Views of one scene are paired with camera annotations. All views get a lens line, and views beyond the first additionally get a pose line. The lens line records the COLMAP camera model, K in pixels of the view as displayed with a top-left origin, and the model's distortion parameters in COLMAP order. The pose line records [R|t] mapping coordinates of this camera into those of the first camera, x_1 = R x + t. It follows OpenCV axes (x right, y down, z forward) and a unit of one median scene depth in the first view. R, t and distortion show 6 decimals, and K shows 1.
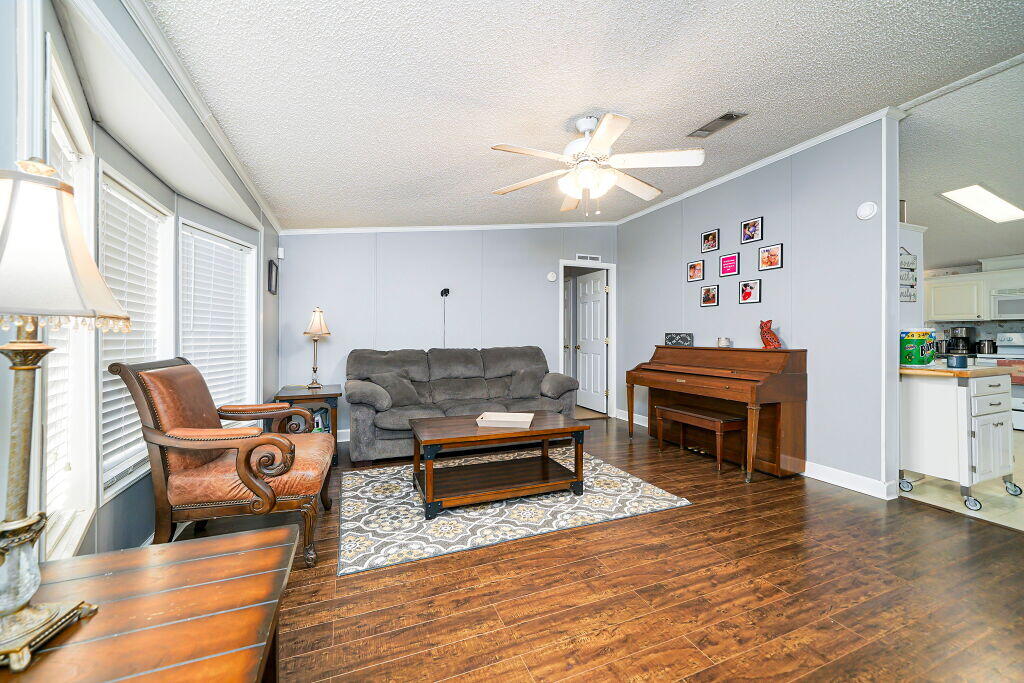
lens RADIAL K [[401.0, 0, 521.1], [0, 401.0, 336.0], [0, 0, 1]] dist [-0.007095, -0.000133]
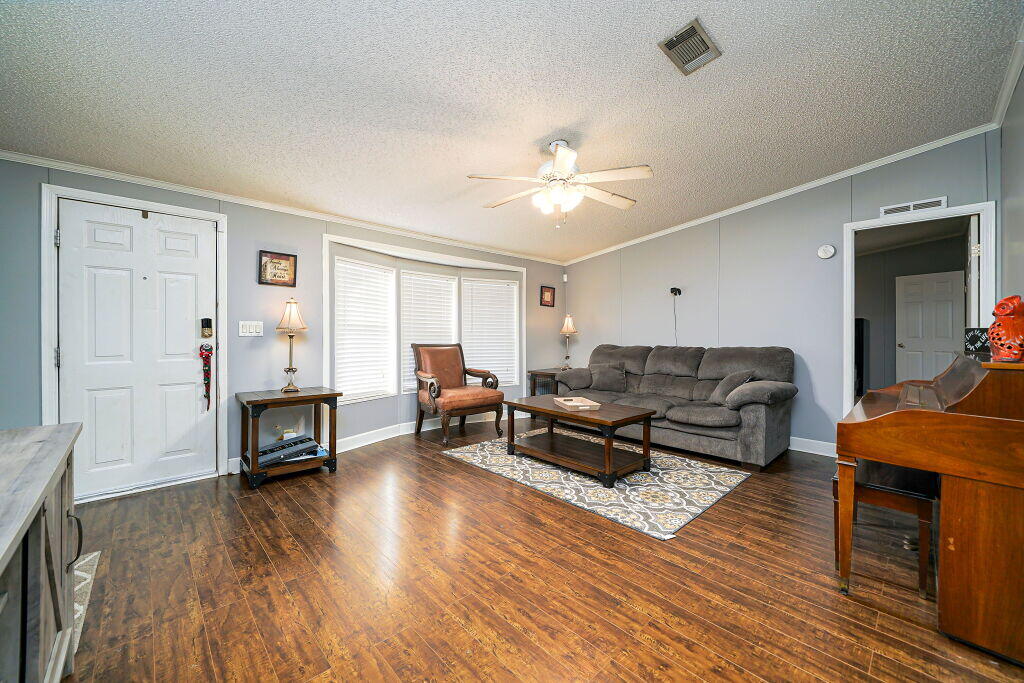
lens RADIAL K [[401.0, 0, 510.0], [0, 401.0, 337.4], [0, 0, 1]] dist [-0.007095, -0.000133]
pose [[0.349166, 0.007051, -0.937035, 1.085299], [-0.001280, 0.999974, 0.007048, 0.003623], [0.937060, -0.001261, 0.349166, 0.430882]]
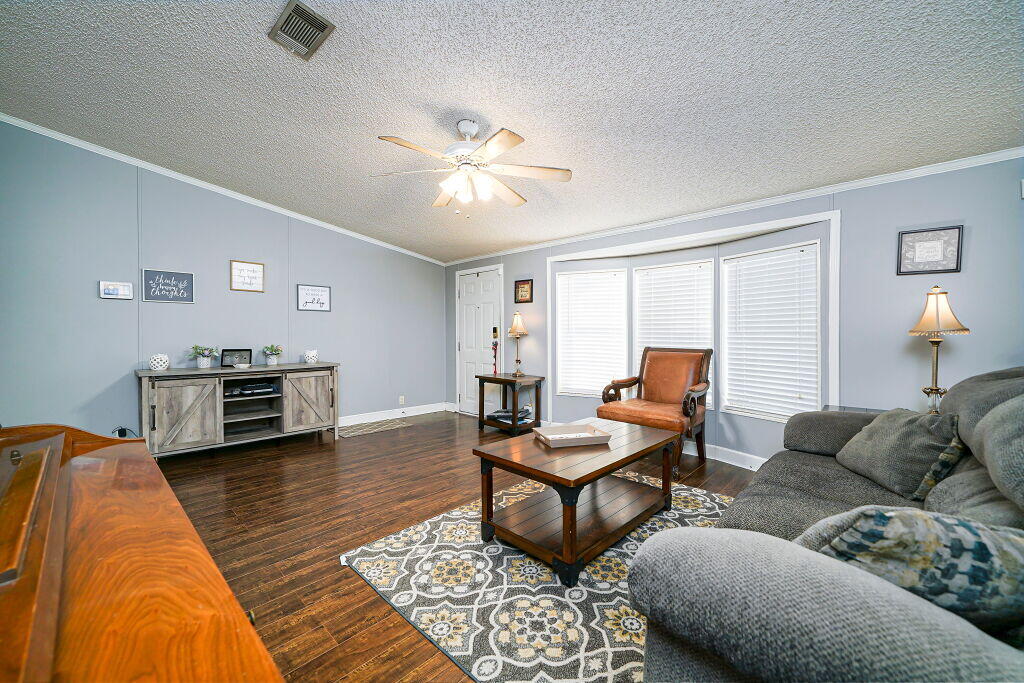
lens RADIAL K [[401.0, 0, 512.3], [0, 401.0, 340.1], [0, 0, 1]] dist [-0.007095, -0.000133]
pose [[-0.917509, 0.000080, -0.397715, 0.431981], [-0.003880, 0.999951, 0.009152, 0.004666], [0.397696, 0.009940, -0.917463, 1.836889]]
